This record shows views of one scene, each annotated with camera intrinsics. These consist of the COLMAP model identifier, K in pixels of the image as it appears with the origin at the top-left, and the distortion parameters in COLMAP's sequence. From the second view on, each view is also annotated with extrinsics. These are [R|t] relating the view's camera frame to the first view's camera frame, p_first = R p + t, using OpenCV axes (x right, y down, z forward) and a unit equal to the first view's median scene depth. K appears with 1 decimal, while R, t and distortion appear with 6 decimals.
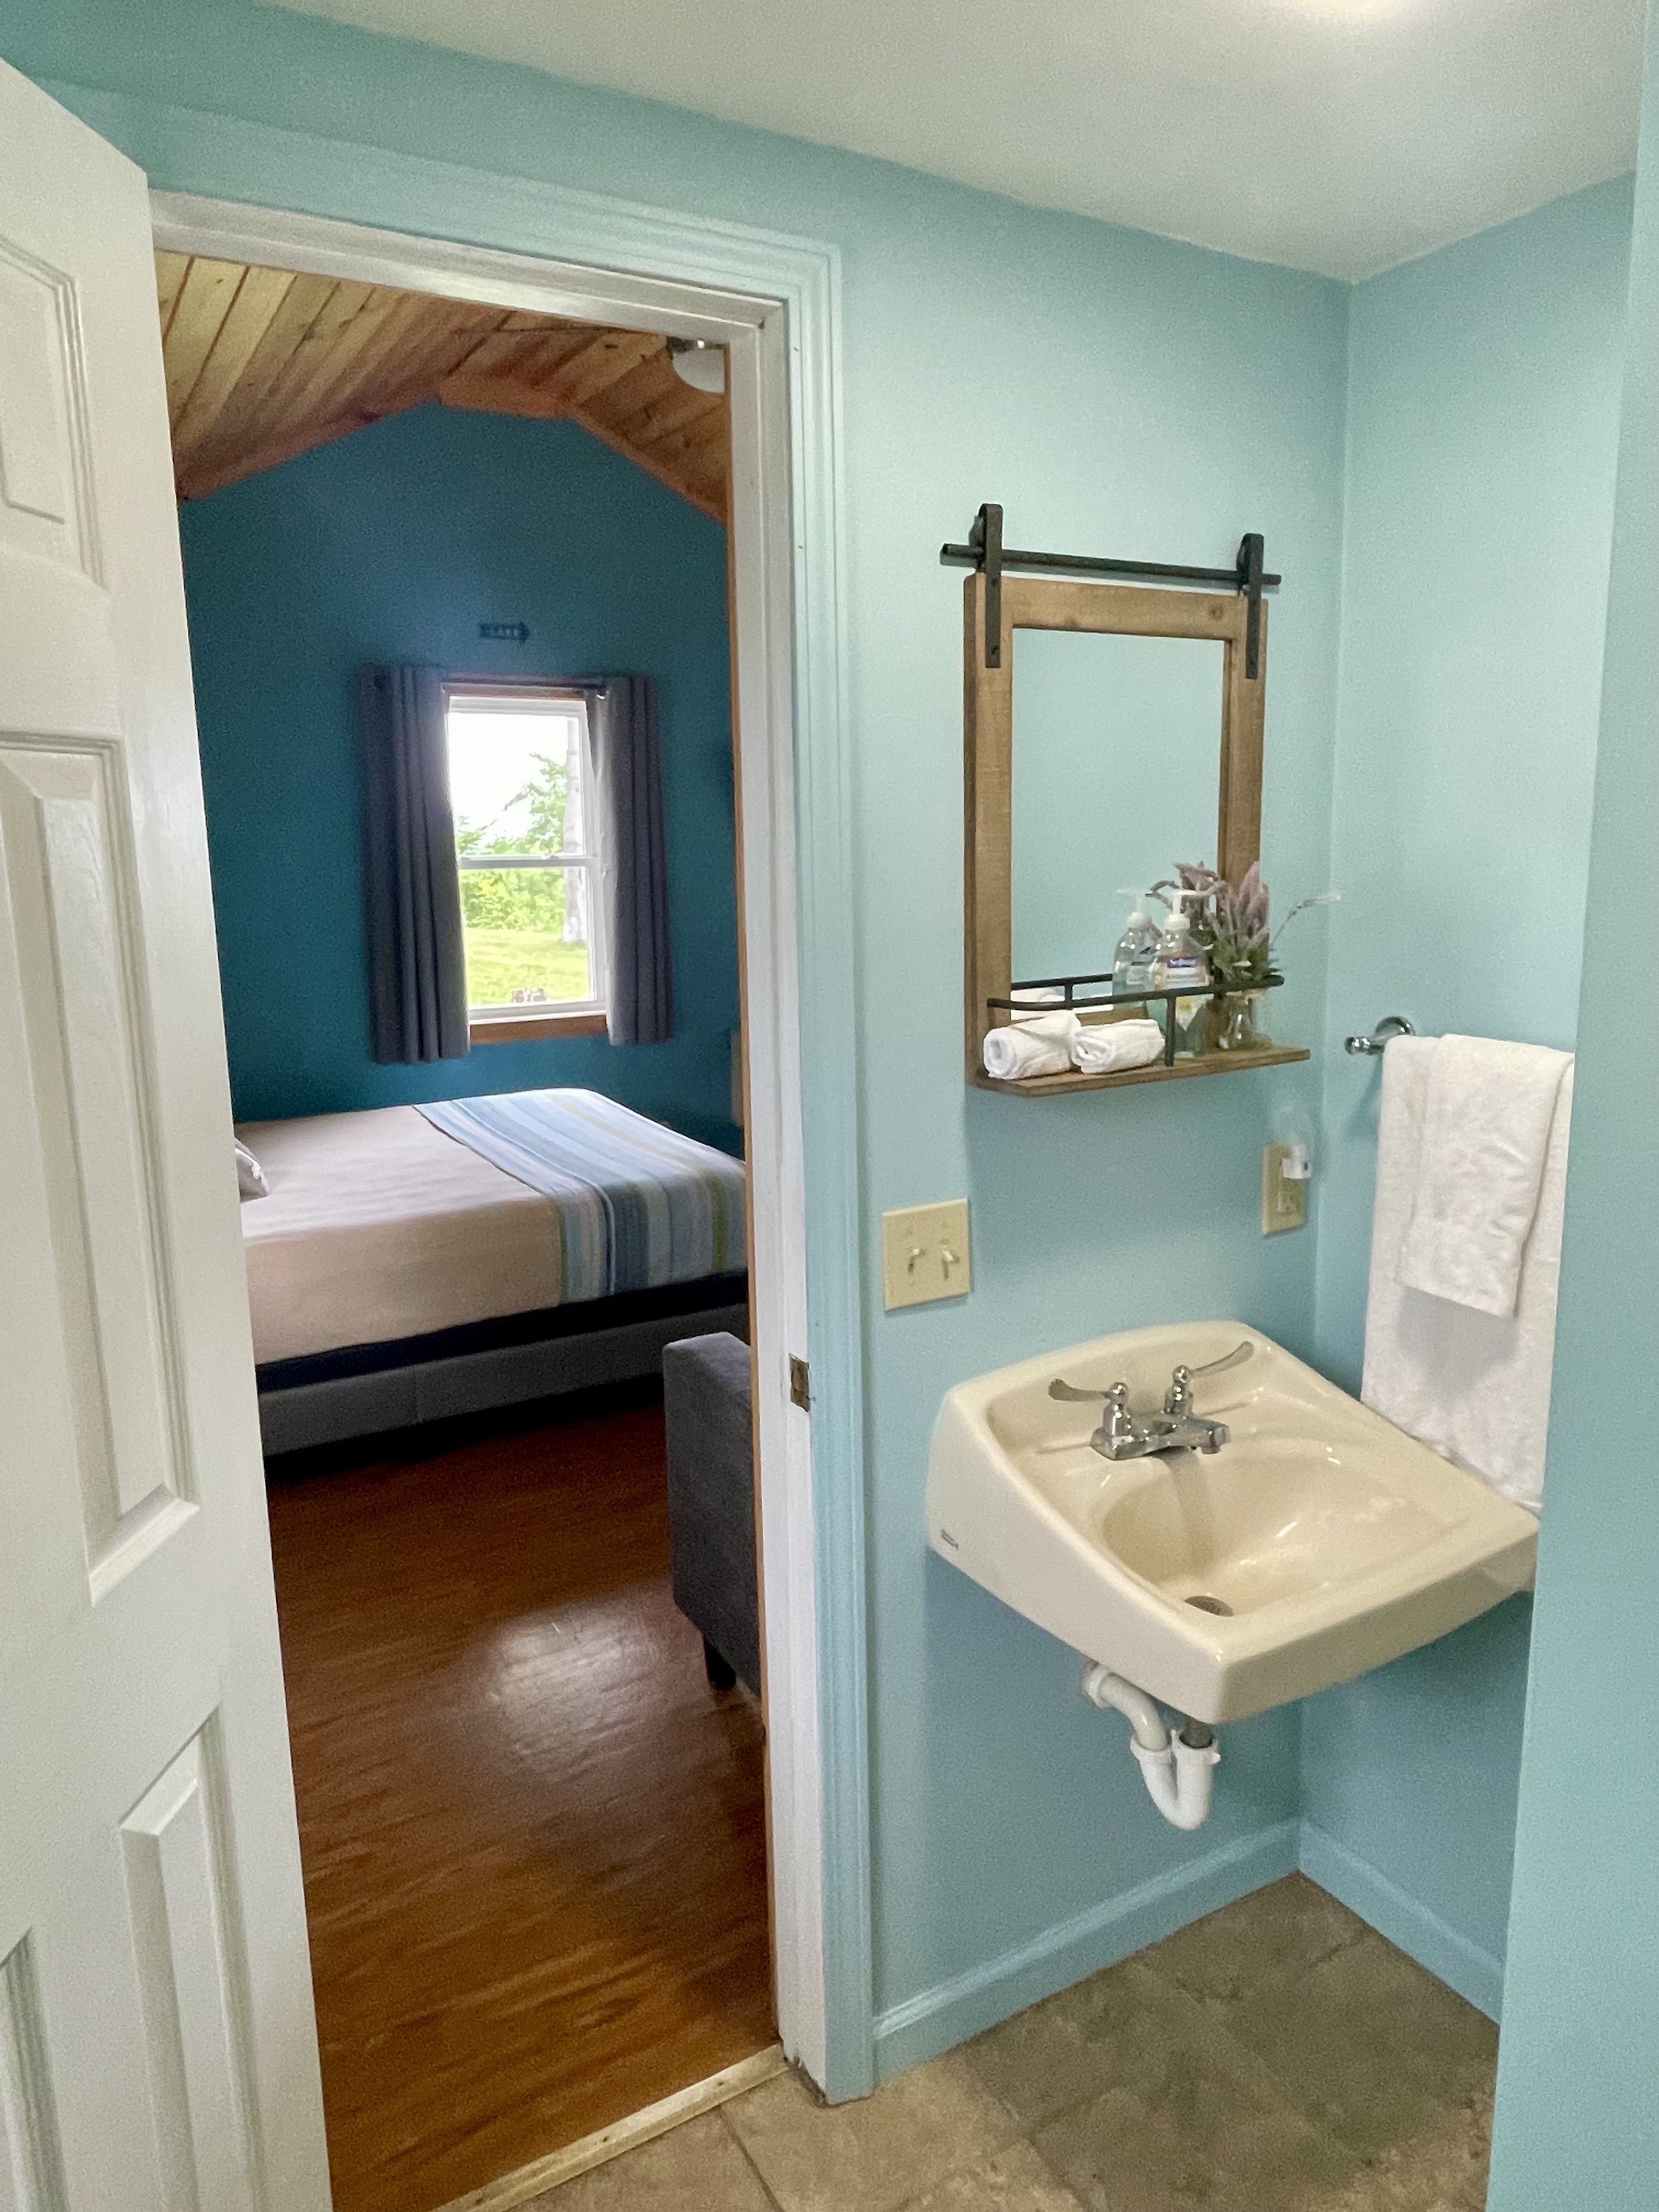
lens RADIAL K [[1433.4, 0, 825.8], [0, 1433.4, 1089.8], [0, 0, 1]] dist [0.006596, 0.000635]
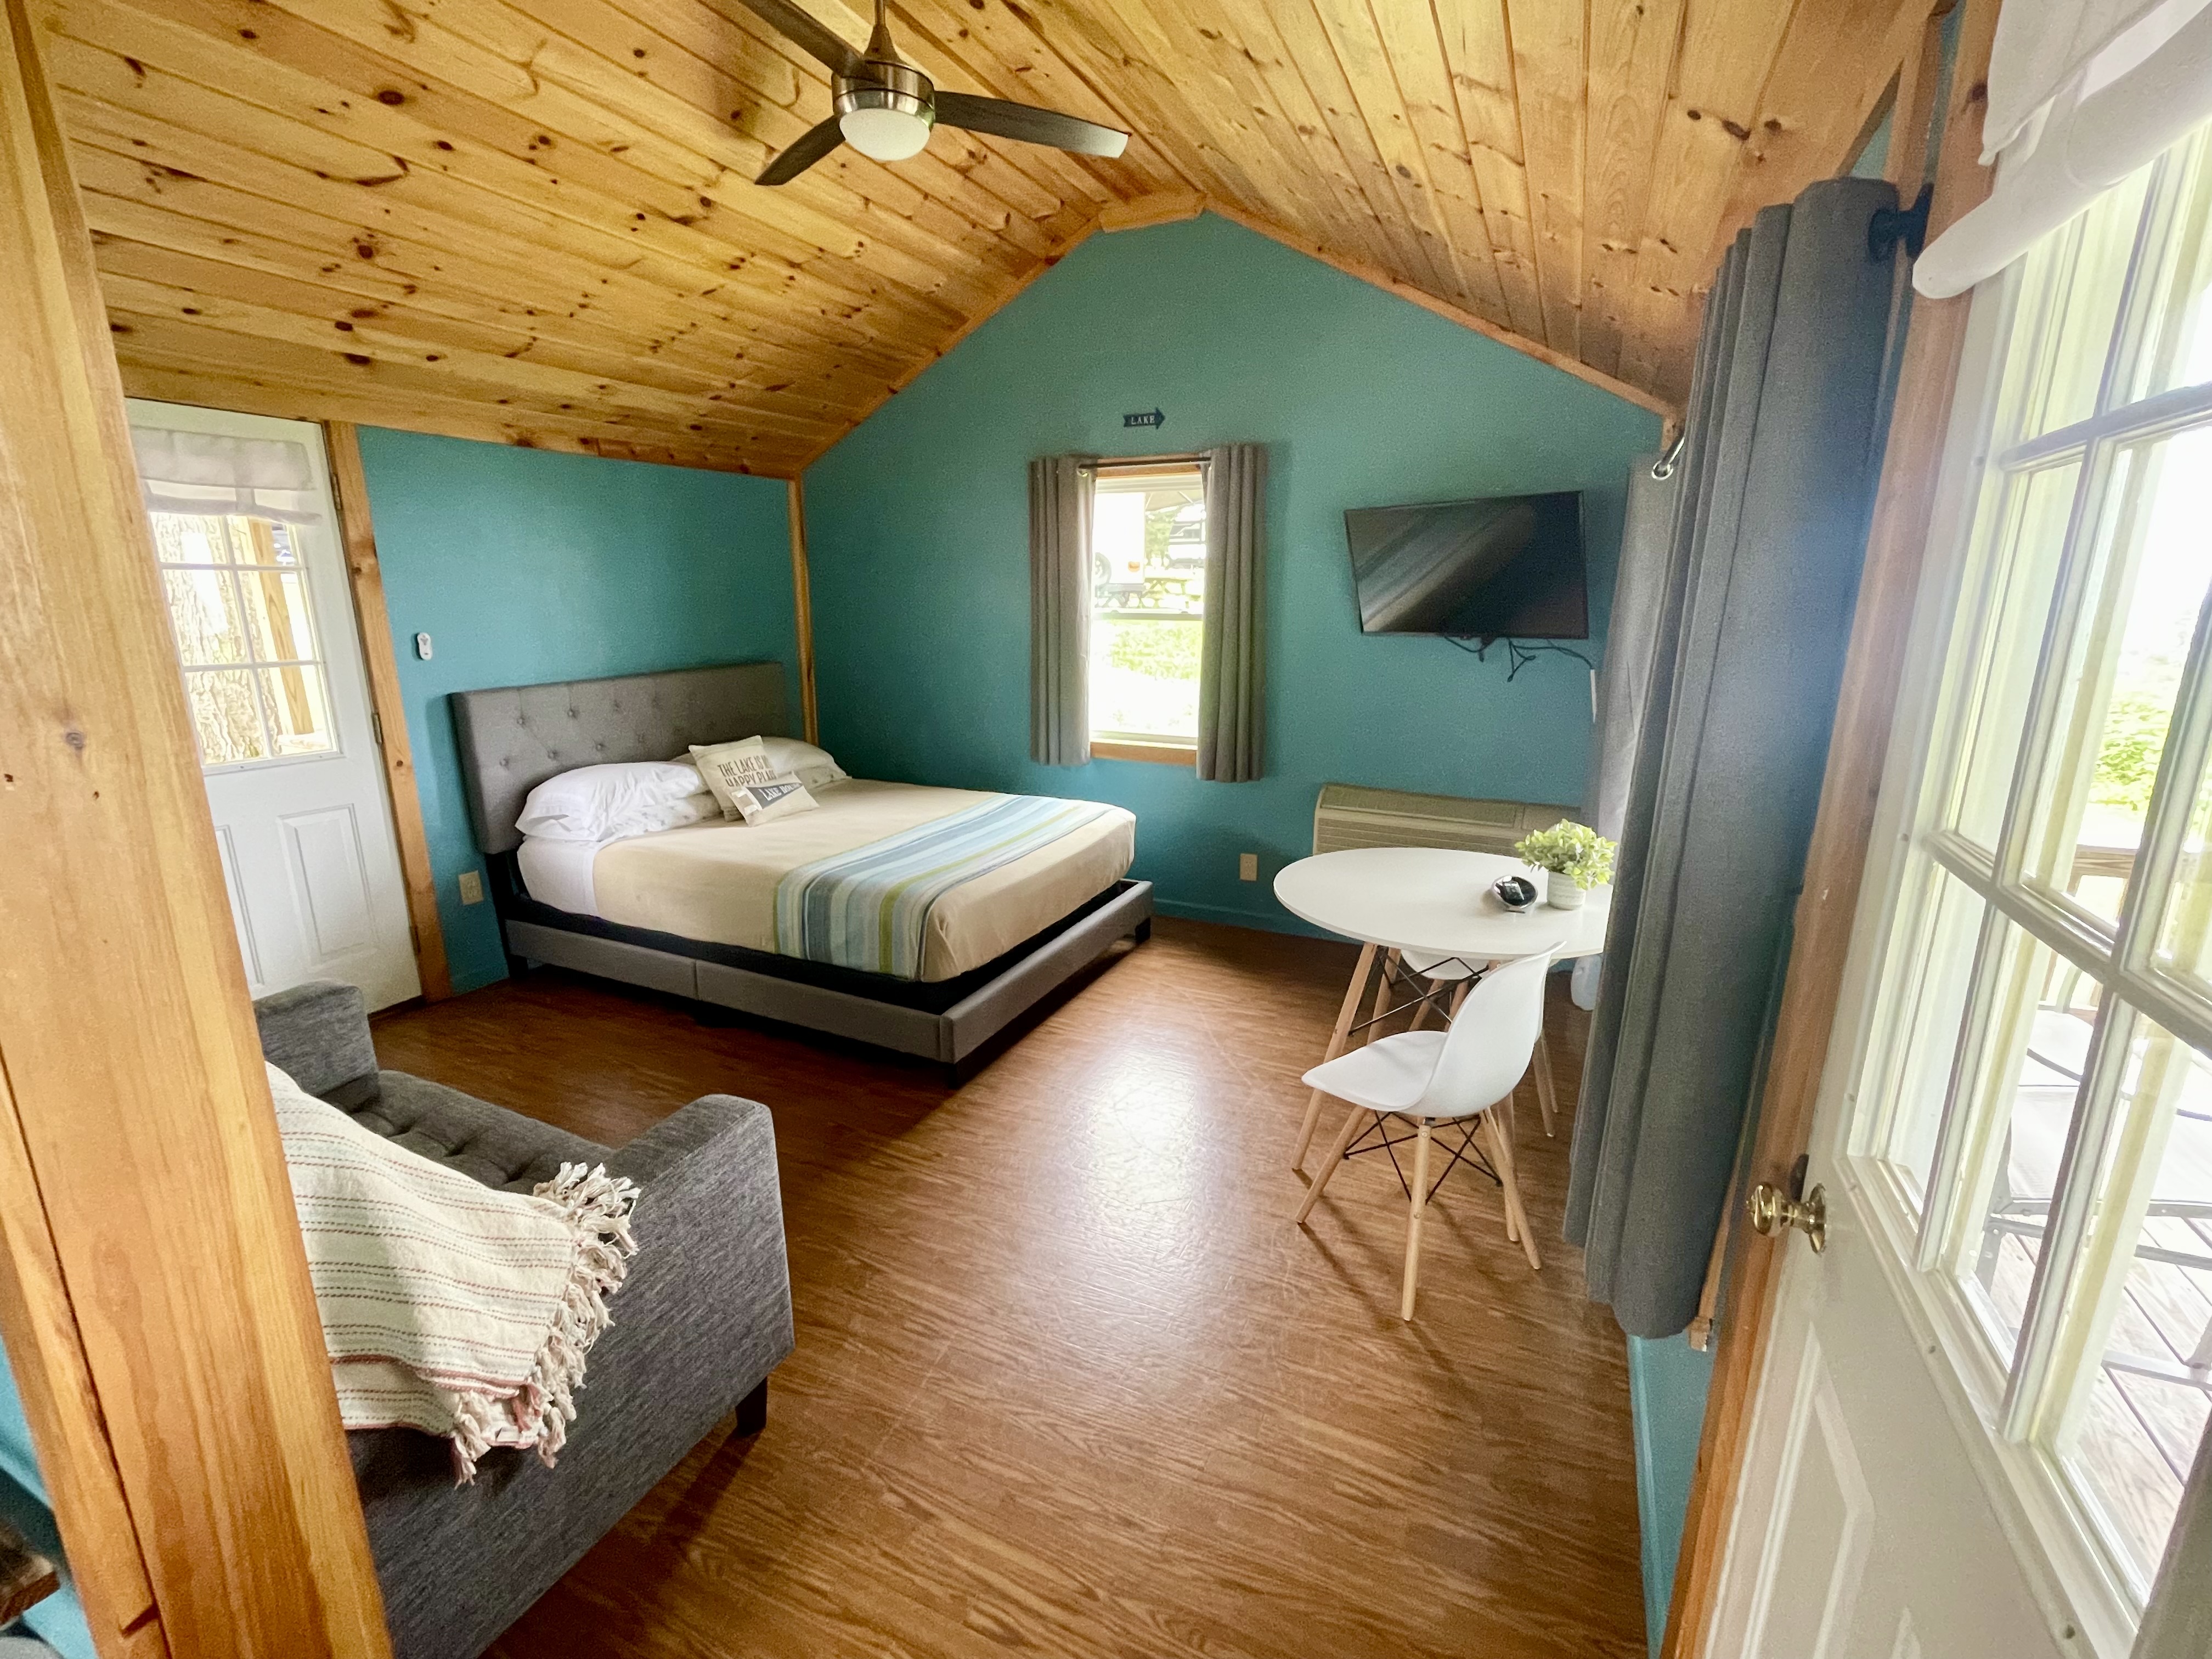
lens RADIAL K [[970.8, 0, 1085.4], [0, 970.8, 840.9], [0, 0, 1]] dist [-0.000351, -0.000141]
pose [[0.555467, 0.211604, -0.804164, 0.496918], [-0.156245, 0.976414, 0.149005, -0.094940], [0.816727, 0.042879, 0.575428, 0.537784]]
